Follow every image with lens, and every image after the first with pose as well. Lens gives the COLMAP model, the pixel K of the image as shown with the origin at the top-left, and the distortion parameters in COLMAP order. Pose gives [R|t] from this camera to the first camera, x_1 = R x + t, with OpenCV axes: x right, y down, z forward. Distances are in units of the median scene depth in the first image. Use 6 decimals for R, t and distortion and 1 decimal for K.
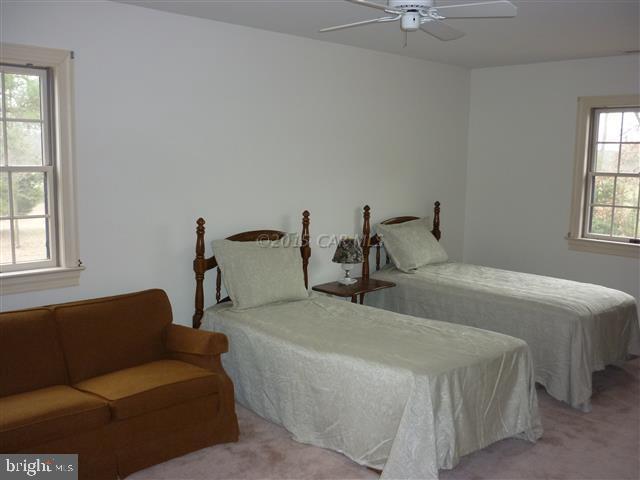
lens RADIAL K [[638.7, 0, 320.0], [0, 638.7, 240.0], [0, 0, 1]] dist [-0.093658, 0.130024]
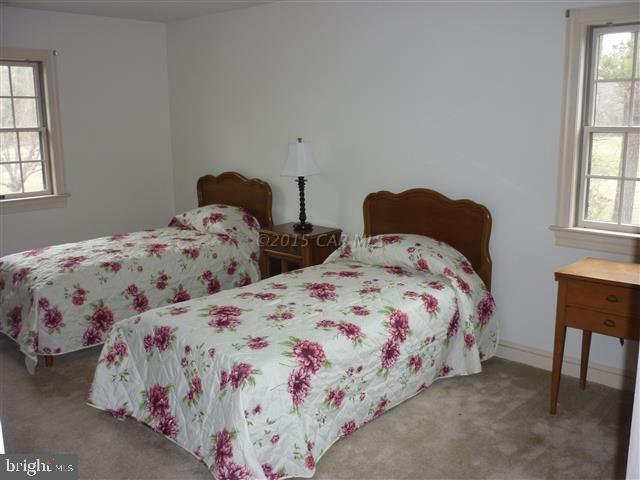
lens RADIAL K [[638.7, 0, 320.0], [0, 638.7, 240.0], [0, 0, 1]] dist [-0.093658, 0.130024]
pose [[0.604433, 0.128578, -0.786212, 1.173585], [-0.081255, 0.991693, 0.099715, -0.051976], [0.792502, 0.003613, 0.609859, 0.589582]]
